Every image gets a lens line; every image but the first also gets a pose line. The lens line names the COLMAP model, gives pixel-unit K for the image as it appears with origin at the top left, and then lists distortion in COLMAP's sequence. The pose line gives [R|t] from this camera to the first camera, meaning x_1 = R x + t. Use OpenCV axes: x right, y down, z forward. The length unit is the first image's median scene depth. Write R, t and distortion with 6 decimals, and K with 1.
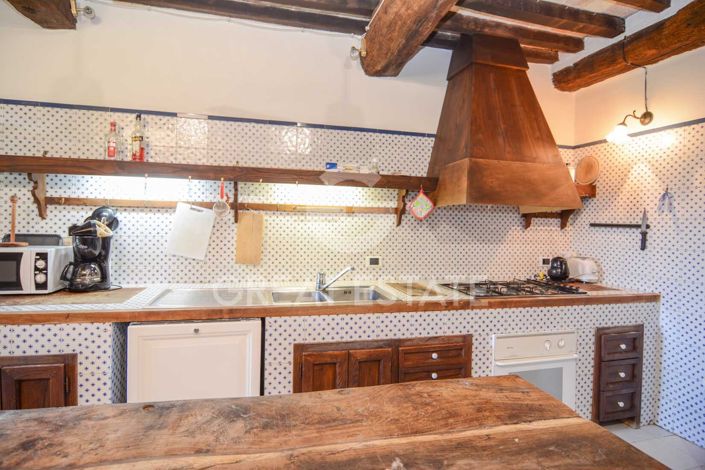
lens RADIAL K [[378.6, 0, 347.9], [0, 378.6, 225.8], [0, 0, 1]] dist [-0.004595, -0.012862]
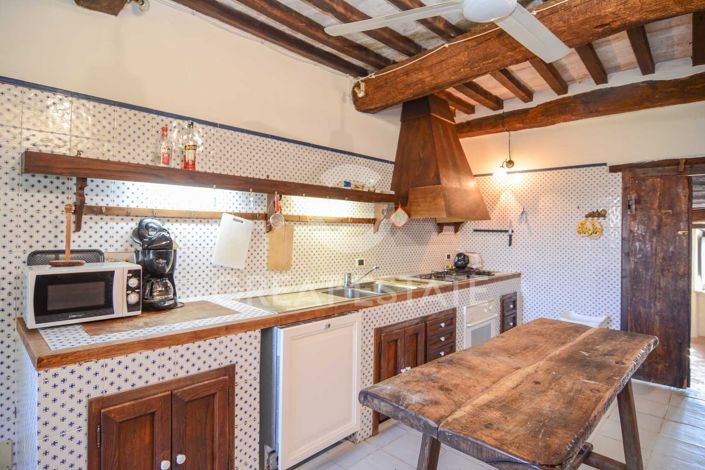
lens RADIAL K [[378.6, 0, 347.9], [0, 378.6, 225.8], [0, 0, 1]] dist [-0.004595, -0.012862]
pose [[0.857297, -0.004729, 0.514800, -0.671784], [0.011059, 0.999896, -0.009231, -0.015177], [-0.514703, 0.013607, 0.857261, -0.030349]]
